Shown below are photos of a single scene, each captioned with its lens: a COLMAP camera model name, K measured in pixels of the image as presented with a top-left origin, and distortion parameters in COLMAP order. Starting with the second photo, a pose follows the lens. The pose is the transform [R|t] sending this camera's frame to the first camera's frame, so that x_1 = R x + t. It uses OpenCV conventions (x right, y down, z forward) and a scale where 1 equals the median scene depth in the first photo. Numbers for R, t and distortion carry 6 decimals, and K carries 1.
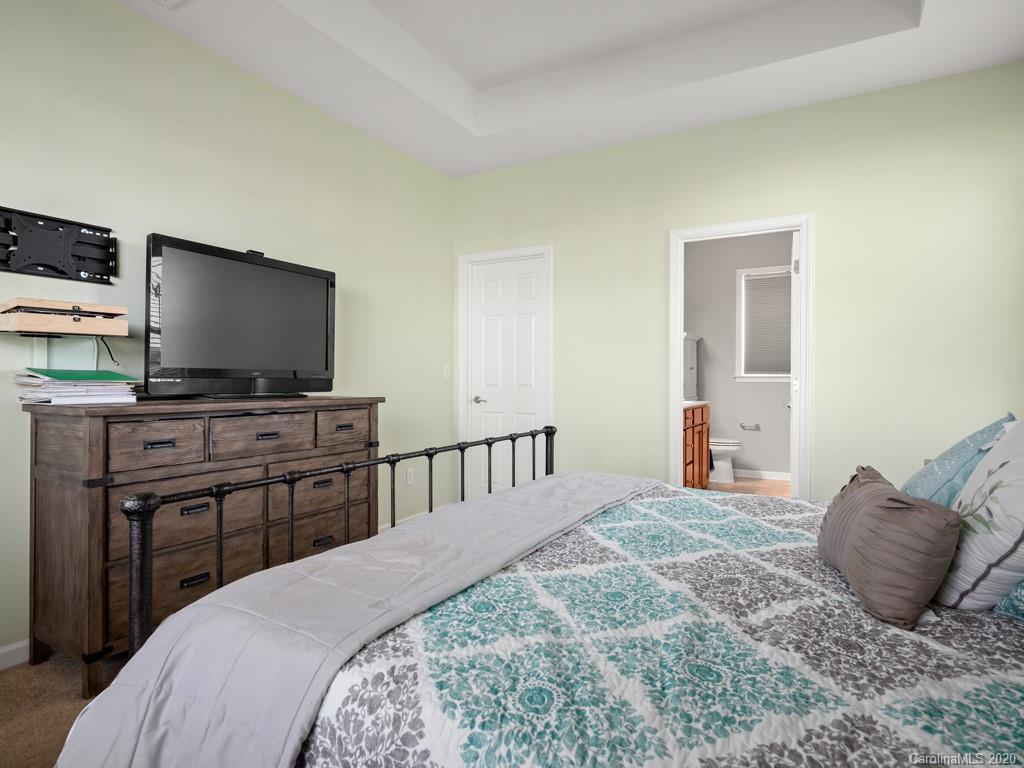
lens RADIAL K [[564.9, 0, 512.0], [0, 564.9, 384.0], [0, 0, 1]] dist [0.001906, 0.000002]
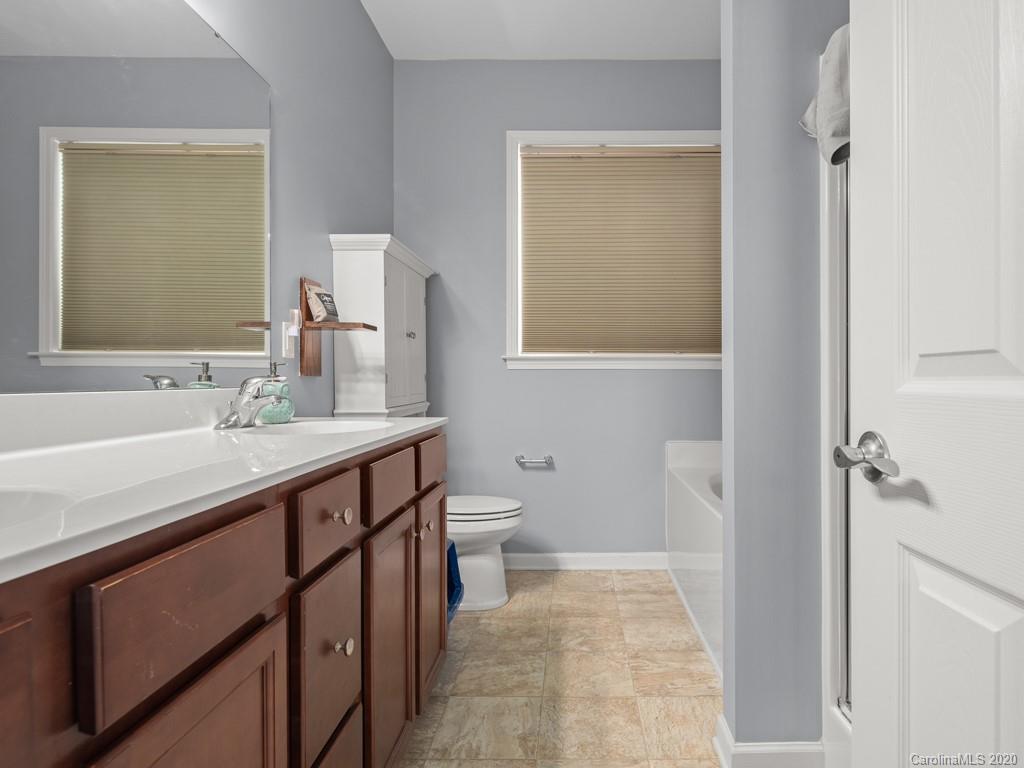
lens RADIAL K [[564.9, 0, 512.0], [0, 564.9, 384.0], [0, 0, 1]] dist [0.001906, 0.000002]
pose [[0.915620, -0.009515, 0.401932, 0.212576], [0.007110, 0.999947, 0.007474, 0.005528], [-0.401982, -0.003985, 0.915639, 0.572183]]
